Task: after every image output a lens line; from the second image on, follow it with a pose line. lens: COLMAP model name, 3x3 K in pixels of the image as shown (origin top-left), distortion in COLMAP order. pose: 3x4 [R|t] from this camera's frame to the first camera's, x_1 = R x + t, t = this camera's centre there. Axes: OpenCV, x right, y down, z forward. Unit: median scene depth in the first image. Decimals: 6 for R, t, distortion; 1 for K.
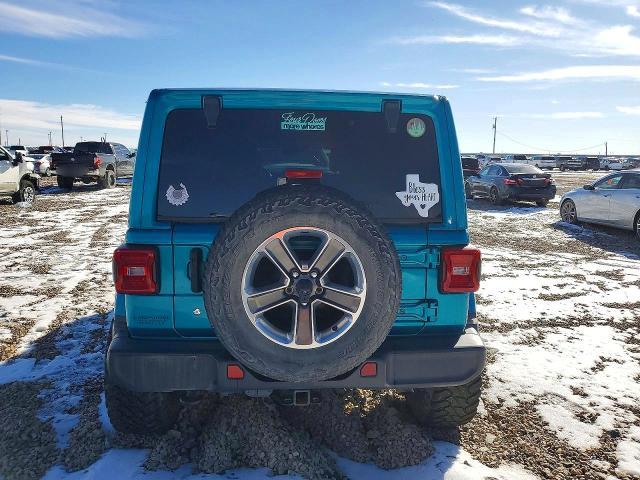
lens RADIAL K [[500.4, 0, 322.8], [0, 500.4, 241.2], [0, 0, 1]] dist [0.029393, -0.009326]
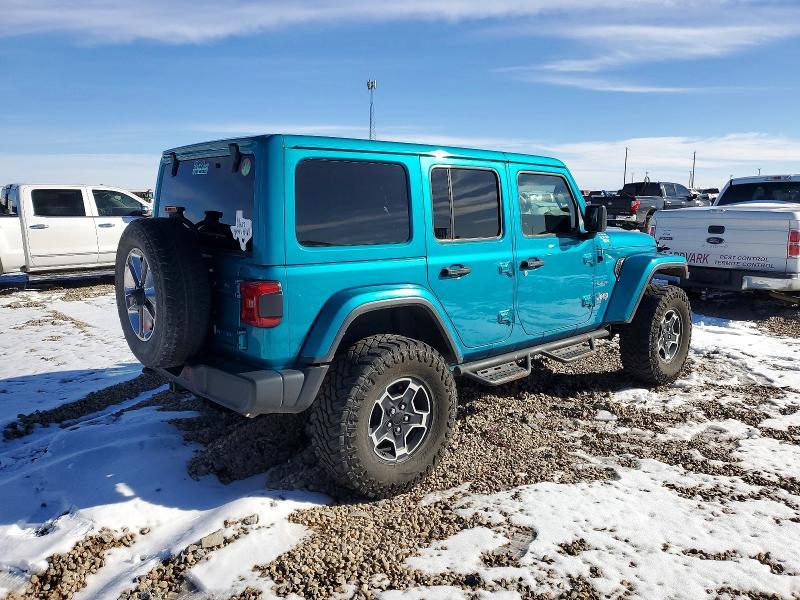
lens RADIAL K [[625.5, 0, 406.1], [0, 625.5, 298.1], [0, 0, 1]] dist [0.029393, -0.009326]
pose [[0.604650, 0.110139, -0.788839, 0.914211], [-0.119737, 0.991707, 0.046685, -0.031736], [0.787440, 0.066225, 0.612824, 0.284387]]
